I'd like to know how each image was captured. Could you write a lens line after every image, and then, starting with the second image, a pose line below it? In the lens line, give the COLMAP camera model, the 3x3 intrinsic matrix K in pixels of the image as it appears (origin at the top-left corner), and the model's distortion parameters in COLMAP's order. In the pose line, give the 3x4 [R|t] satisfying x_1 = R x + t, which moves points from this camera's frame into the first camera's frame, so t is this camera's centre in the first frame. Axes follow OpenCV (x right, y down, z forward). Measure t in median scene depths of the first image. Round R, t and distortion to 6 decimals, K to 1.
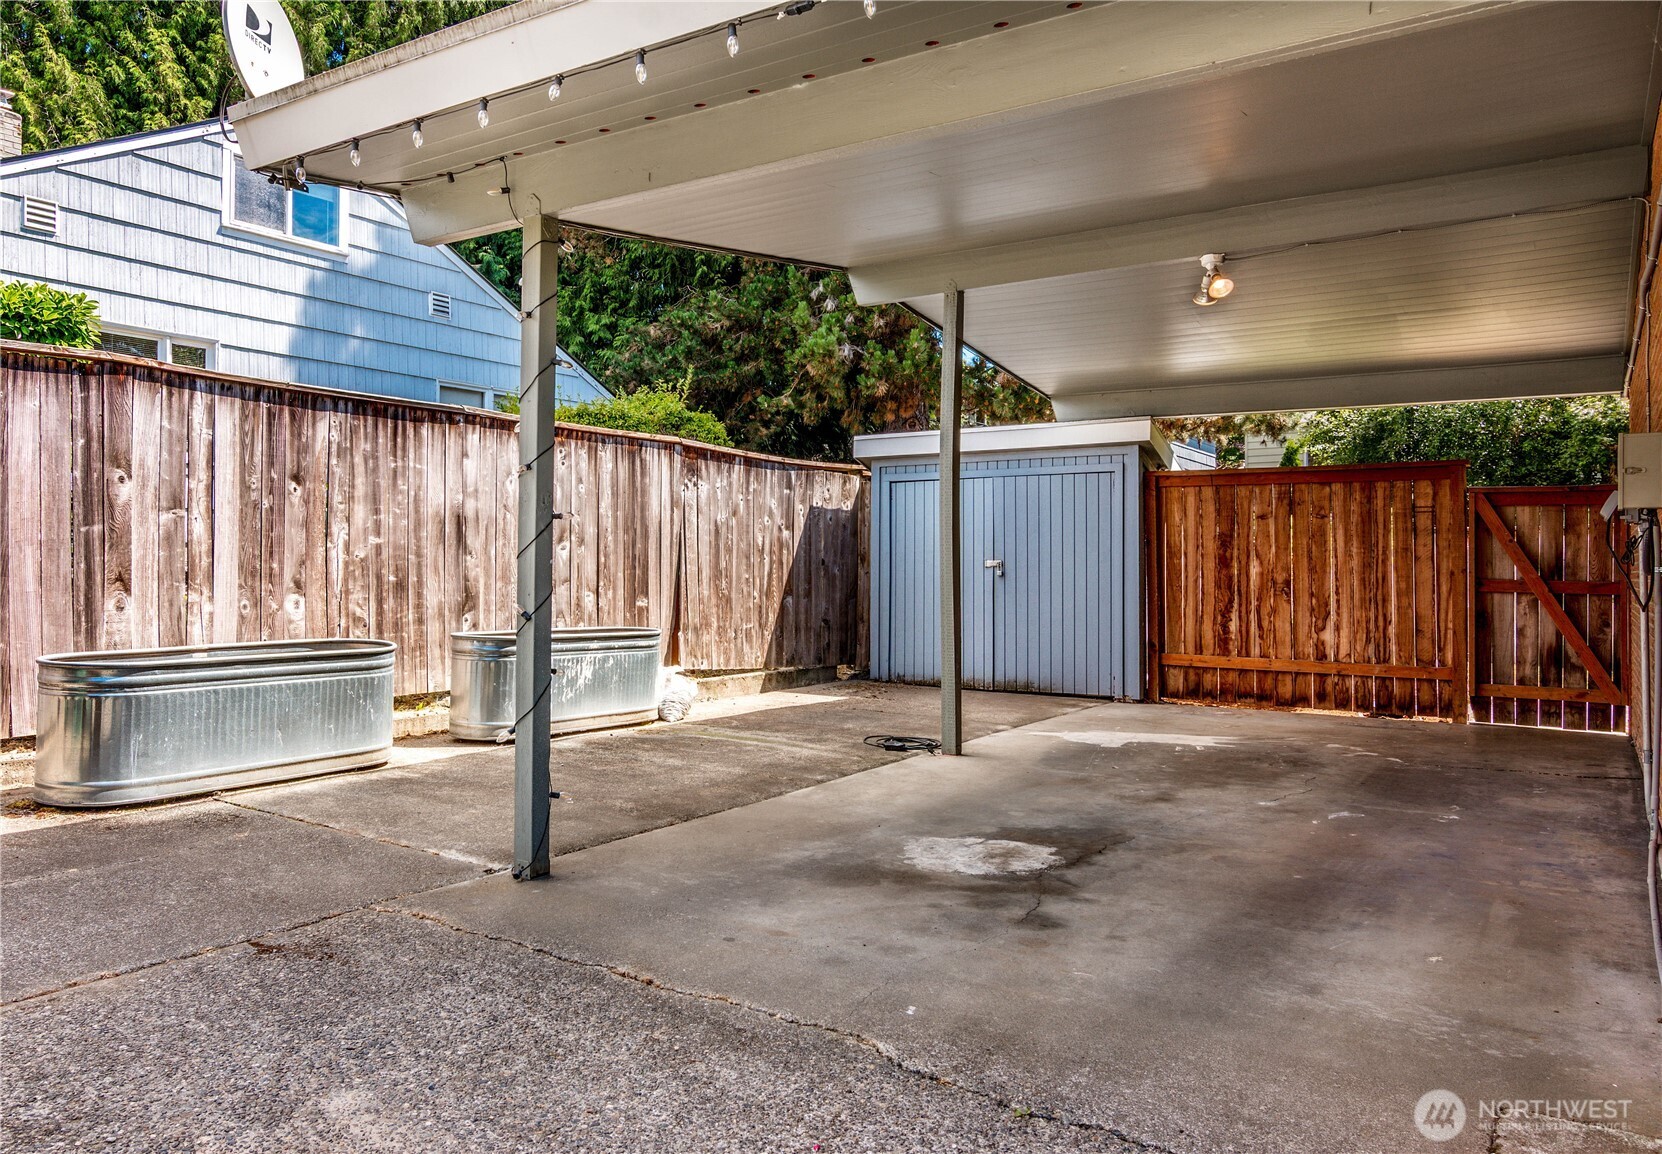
lens RADIAL K [[1190.6, 0, 824.9], [0, 1190.6, 575.2], [0, 0, 1]] dist [-0.003882, -0.005632]
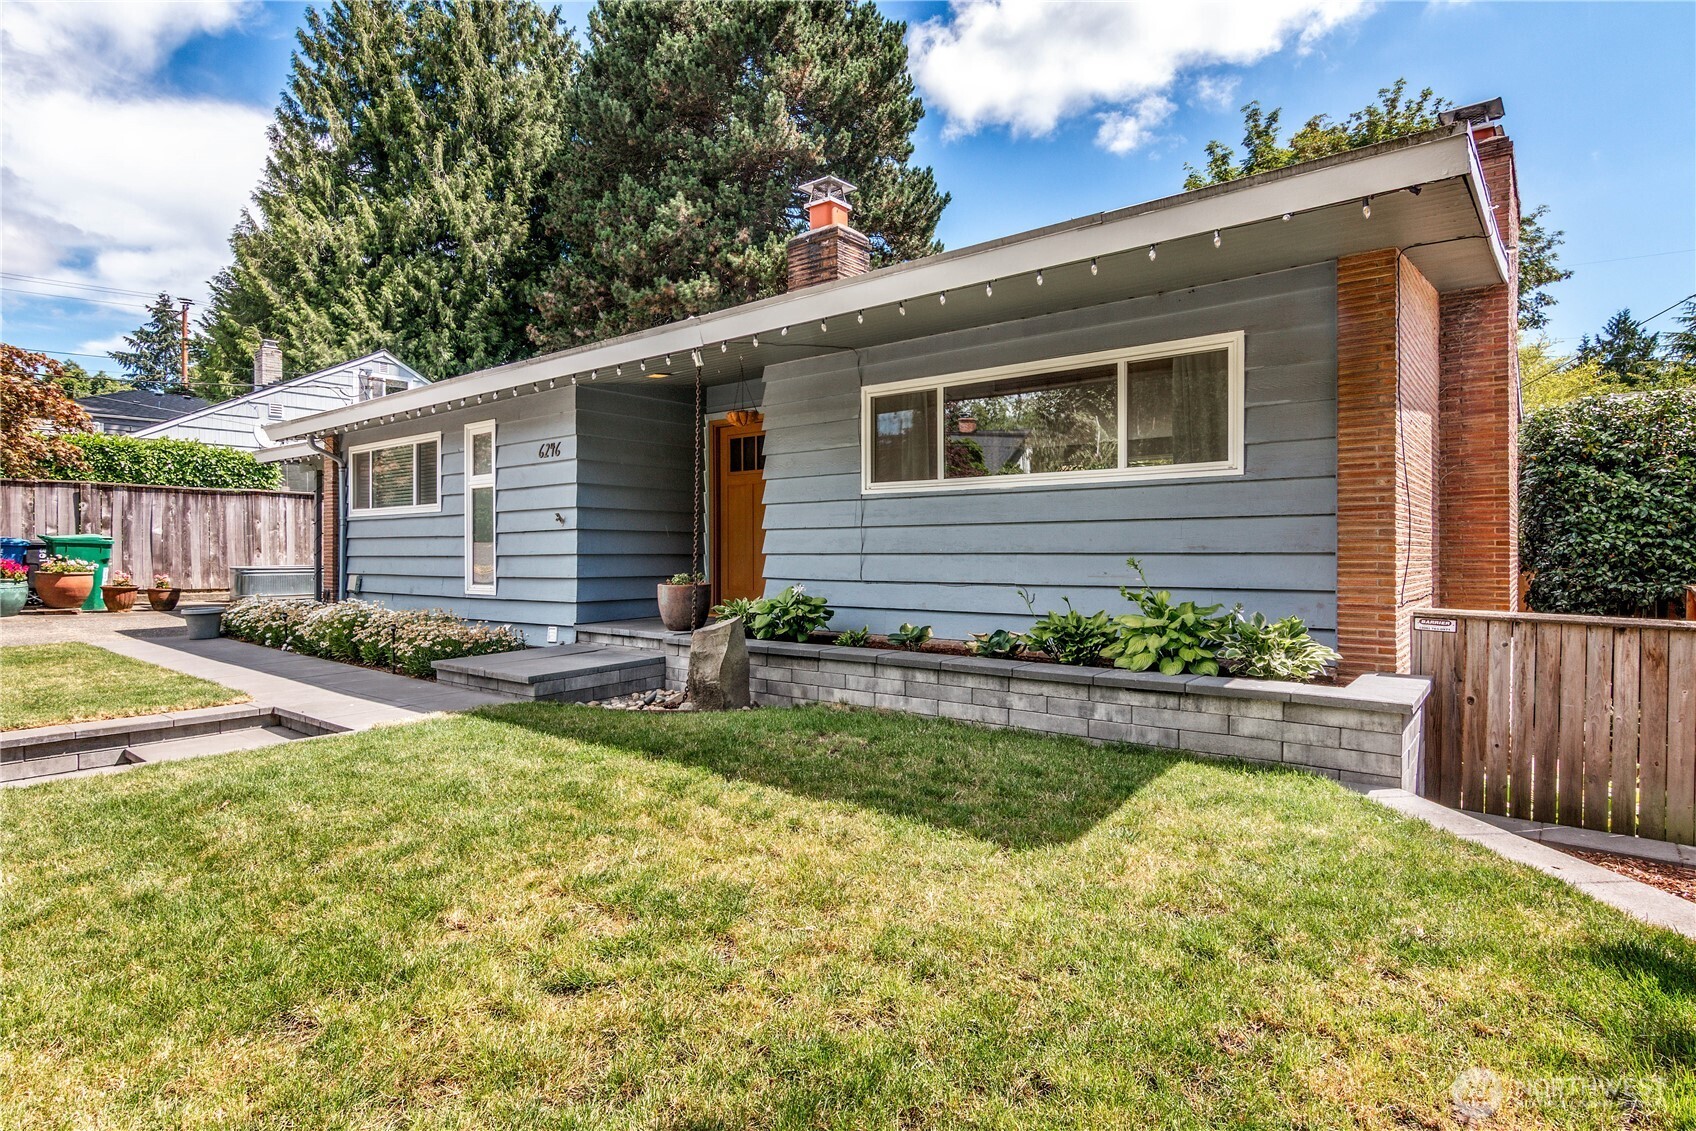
lens RADIAL K [[878.8, 0, 881.2], [0, 878.8, 559.4], [0, 0, 1]] dist [-0.008979, 0.003119]
pose [[0.997558, -0.015965, -0.067993, 1.050326], [0.016919, 0.999766, 0.013479, 0.021735], [0.067762, -0.014596, 0.997595, -1.097873]]
